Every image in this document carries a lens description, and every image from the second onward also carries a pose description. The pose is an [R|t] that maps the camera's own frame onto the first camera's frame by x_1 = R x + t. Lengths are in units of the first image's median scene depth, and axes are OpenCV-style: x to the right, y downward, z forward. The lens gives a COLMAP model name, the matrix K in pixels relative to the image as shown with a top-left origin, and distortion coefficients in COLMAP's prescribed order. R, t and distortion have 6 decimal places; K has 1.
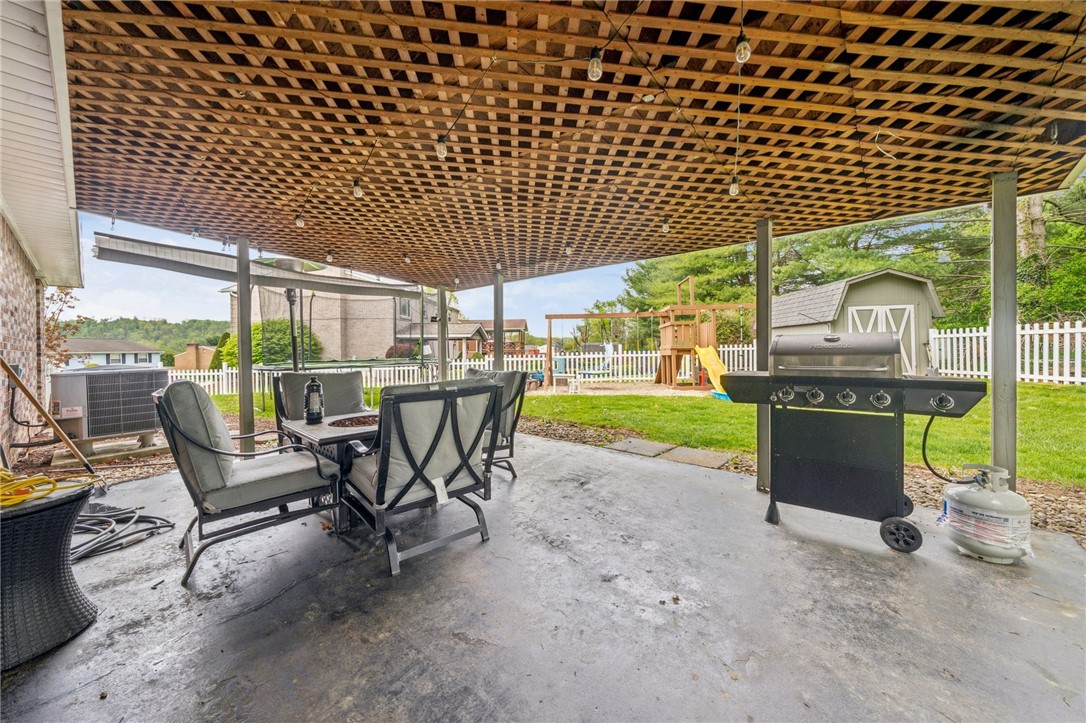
lens RADIAL K [[383.3, 0, 542.1], [0, 383.3, 343.7], [0, 0, 1]] dist [0.000216, 0.000017]
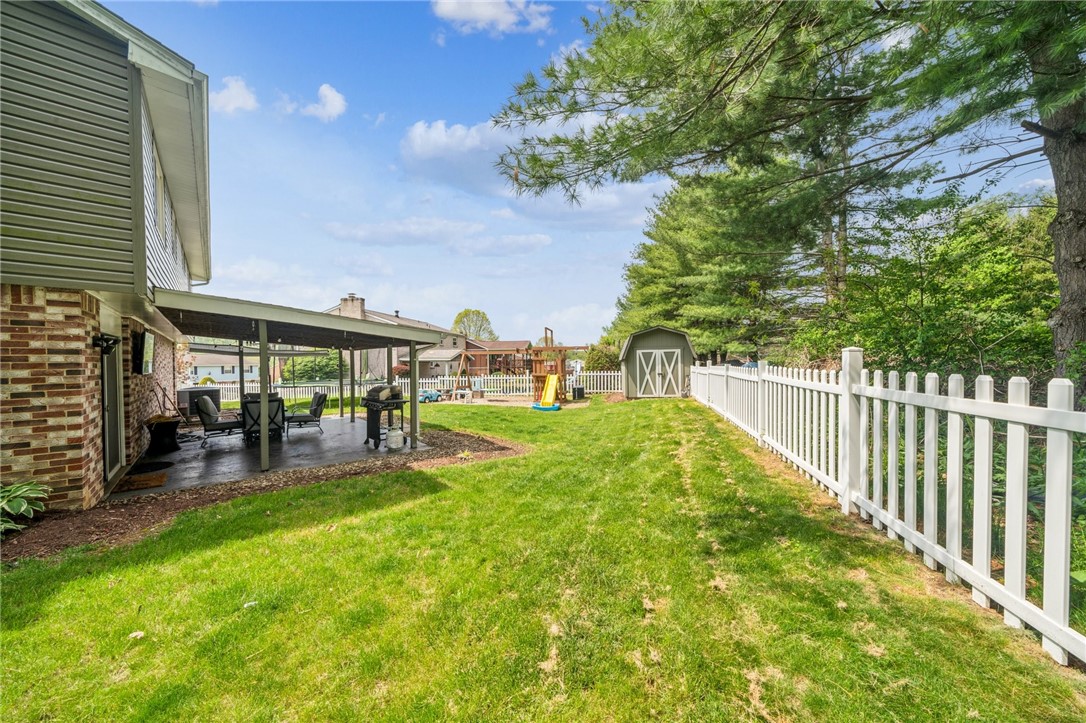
lens RADIAL K [[368.9, 0, 543.0], [0, 368.9, 361.5], [0, 0, 1]] dist [-0.000284, -0.000036]
pose [[0.989911, 0.008624, -0.141427, 0.647767], [-0.006649, 0.999874, 0.014427, -0.071657], [0.141534, -0.013341, 0.989844, -0.473939]]
